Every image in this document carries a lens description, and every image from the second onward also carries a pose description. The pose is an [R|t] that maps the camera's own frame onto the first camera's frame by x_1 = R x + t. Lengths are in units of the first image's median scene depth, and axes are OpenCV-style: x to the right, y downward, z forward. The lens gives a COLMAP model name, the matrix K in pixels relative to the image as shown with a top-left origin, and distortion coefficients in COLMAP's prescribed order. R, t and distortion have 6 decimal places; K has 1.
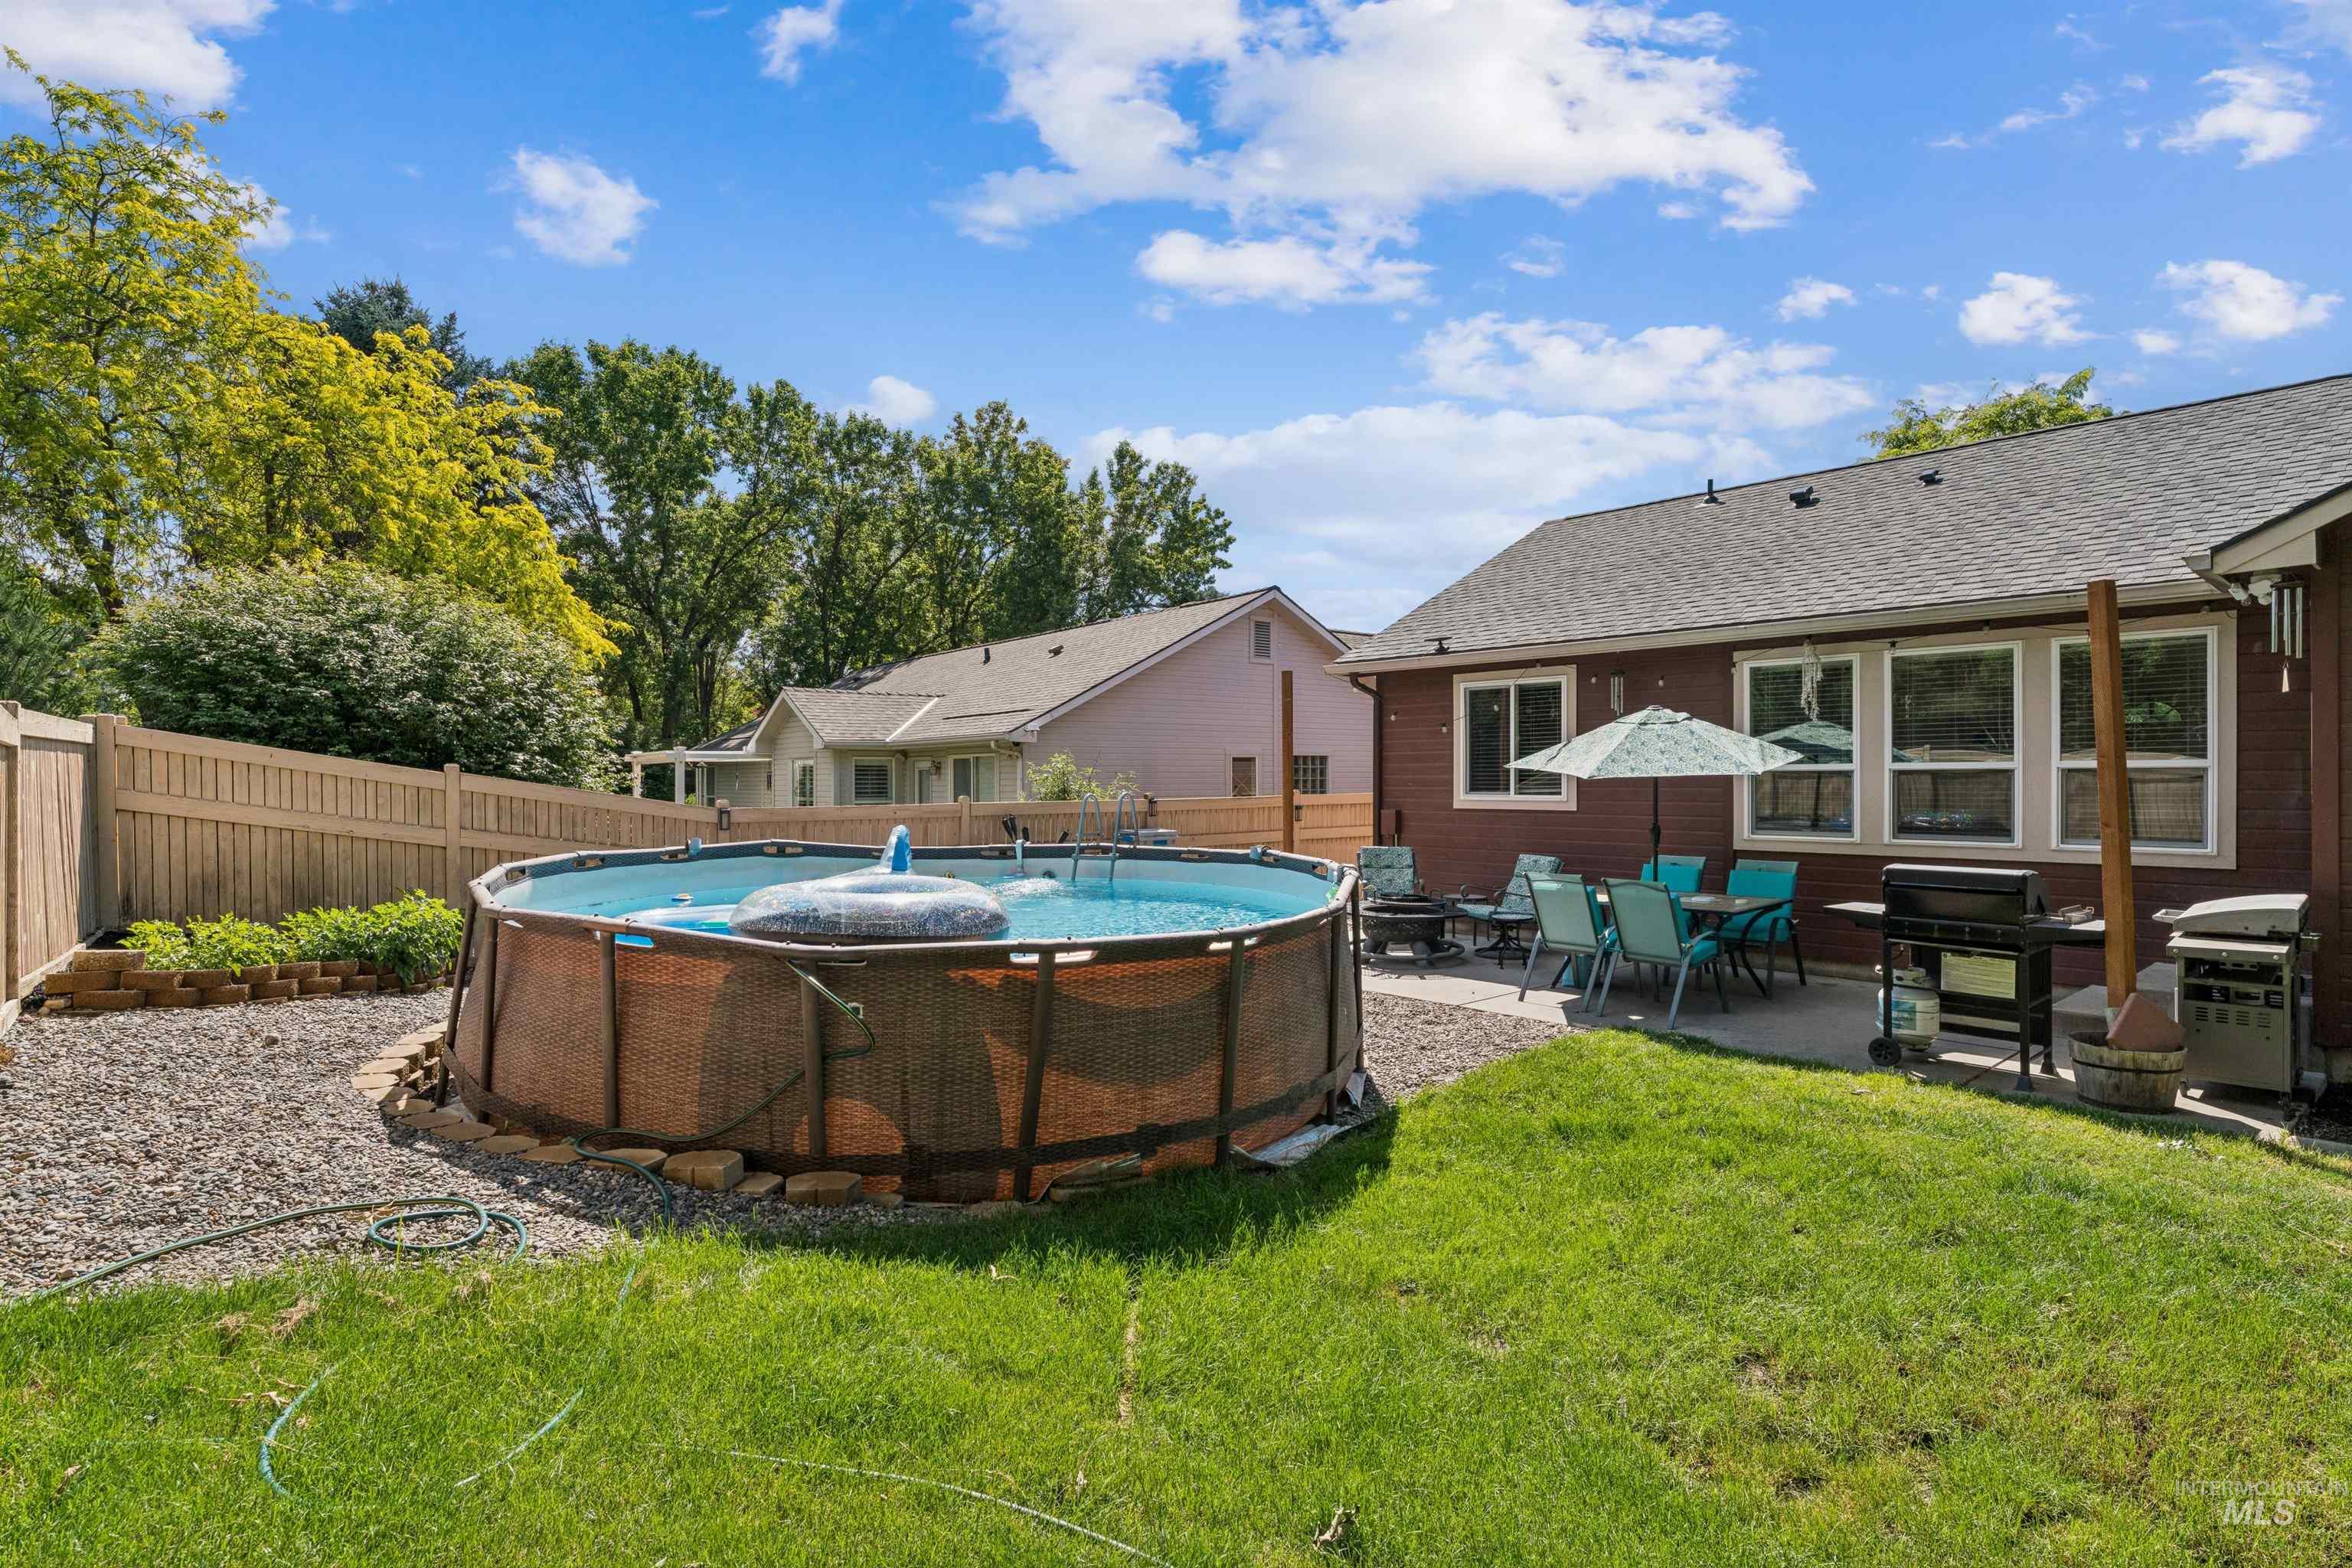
lens RADIAL K [[1197.0, 0, 1170.1], [0, 1197.0, 779.4], [0, 0, 1]] dist [-0.008975, 0.001995]
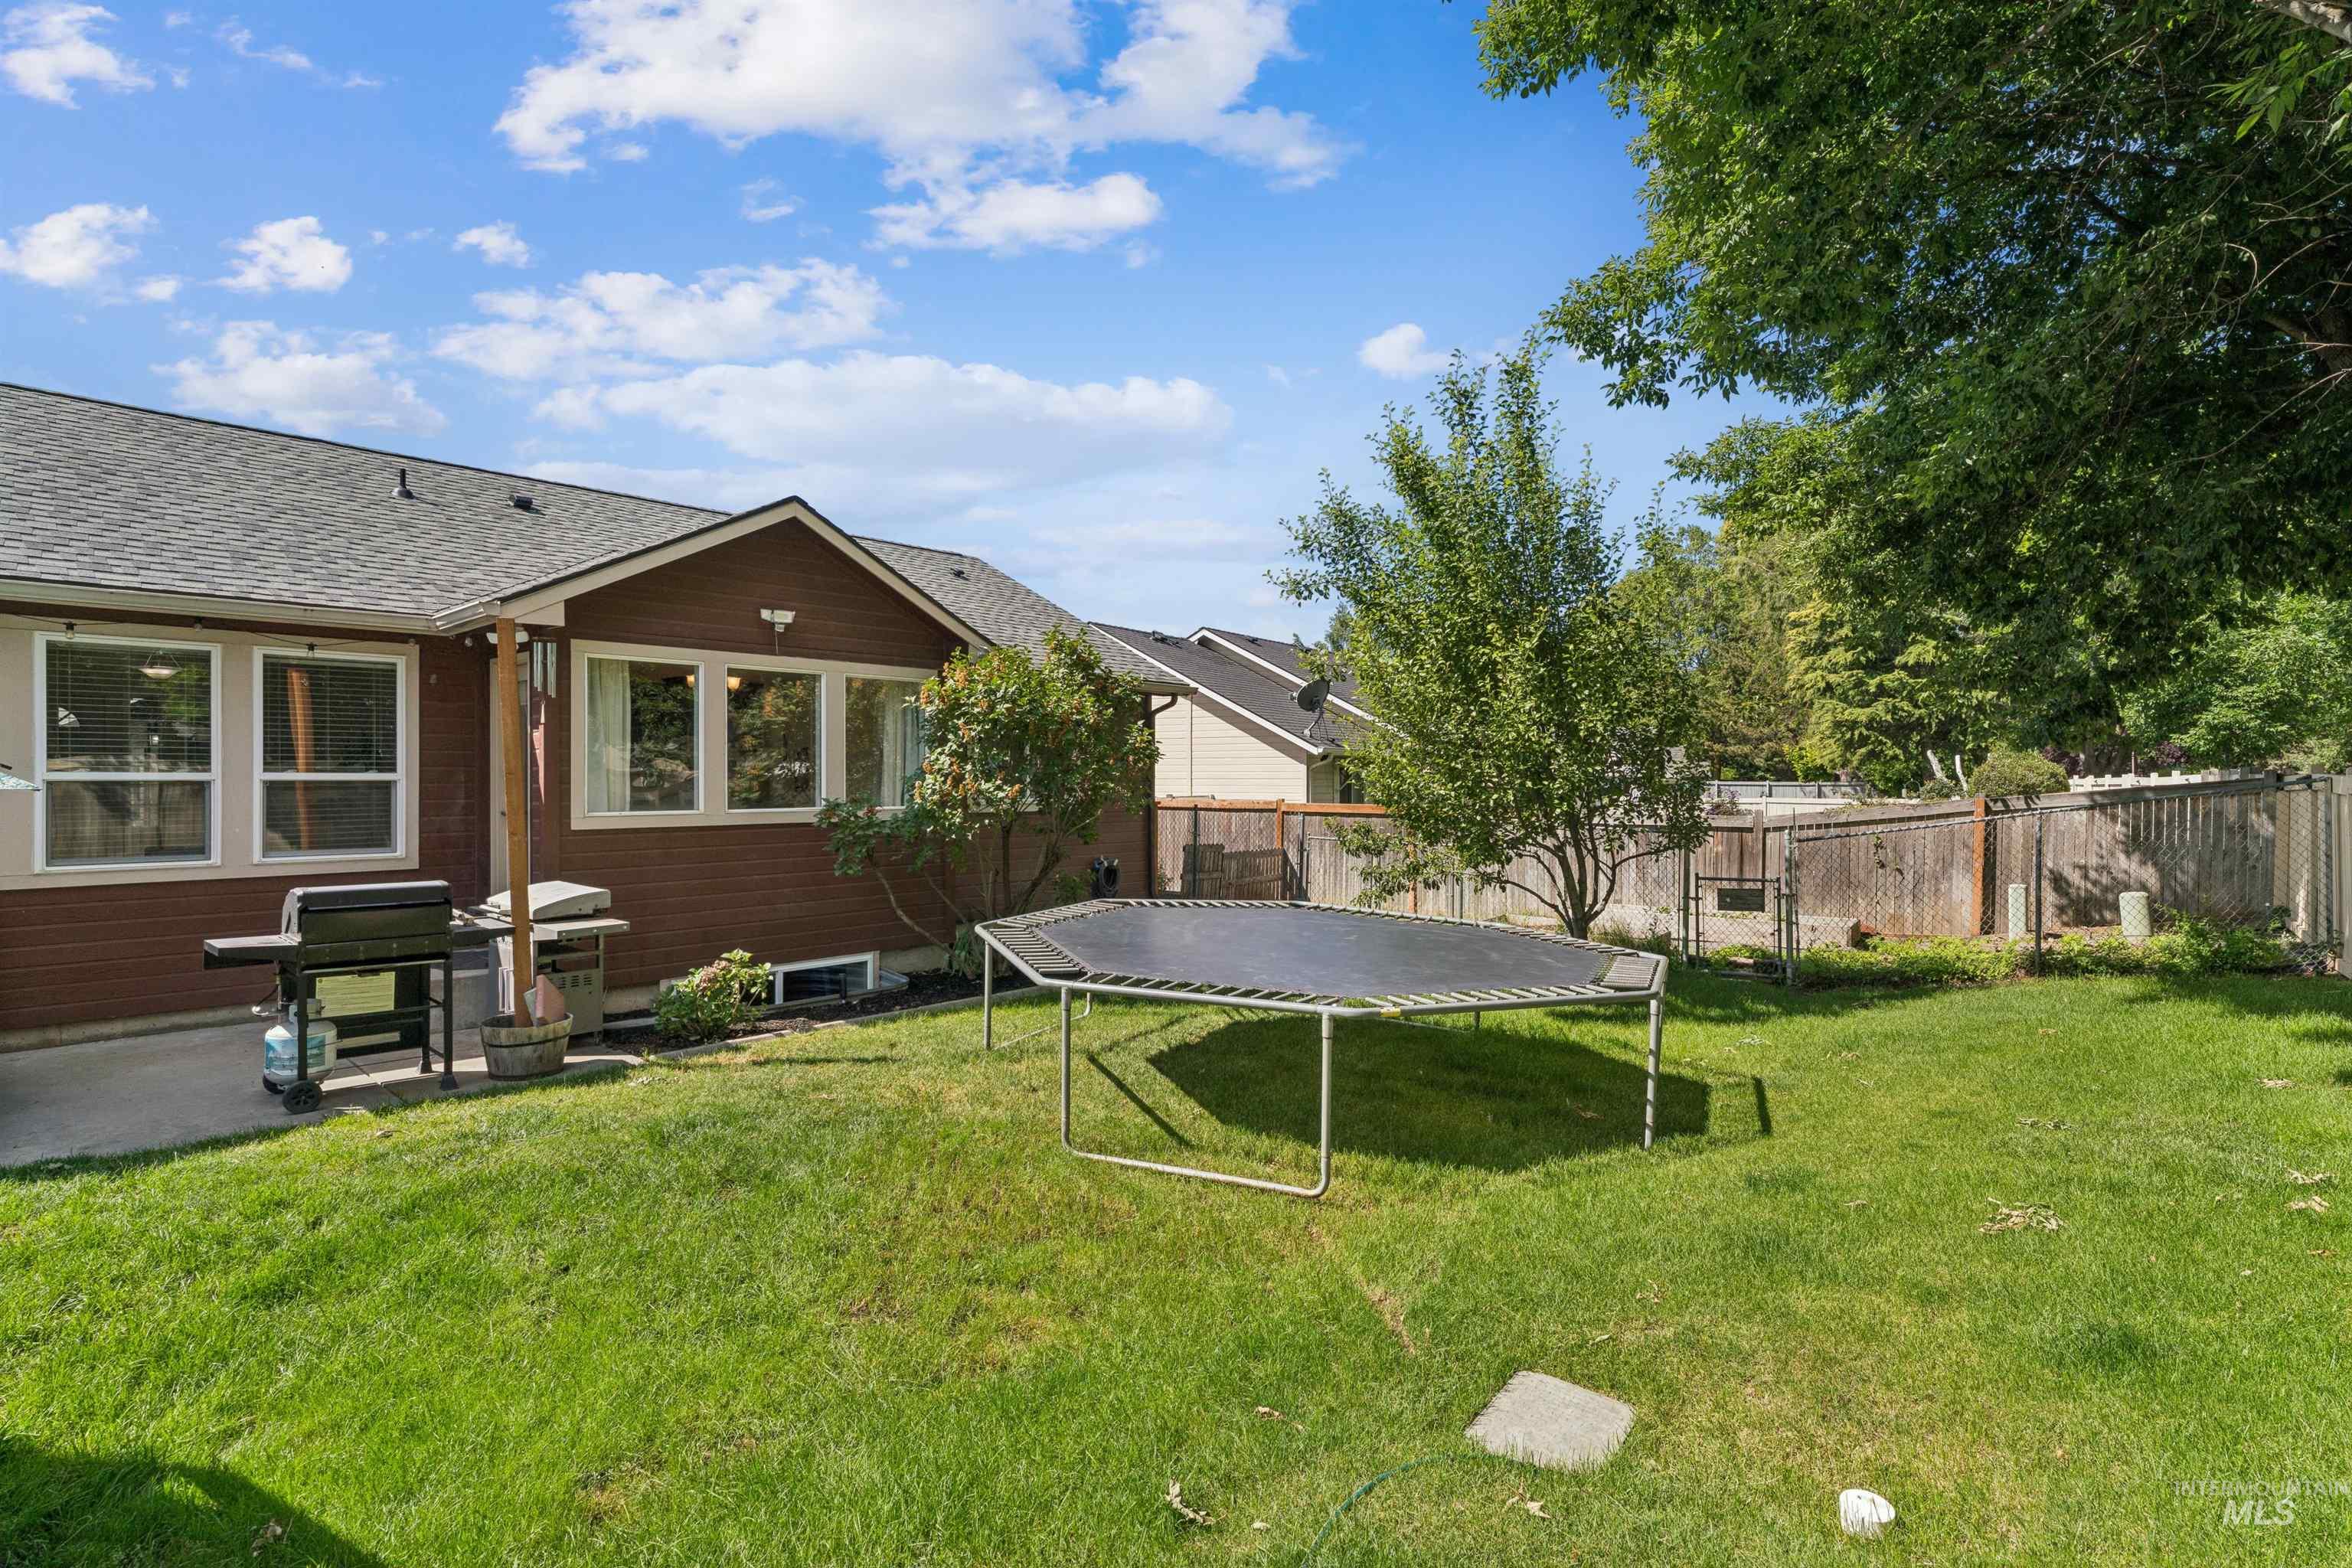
lens RADIAL K [[1158.4, 0, 1177.7], [0, 1158.4, 775.1], [0, 0, 1]] dist [-0.007402, 0.000981]
pose [[-0.143038, 0.012322, 0.989640, -0.346688], [0.003928, 0.999922, -0.011882, -0.000279], [-0.989709, 0.002188, -0.143076, 0.466203]]
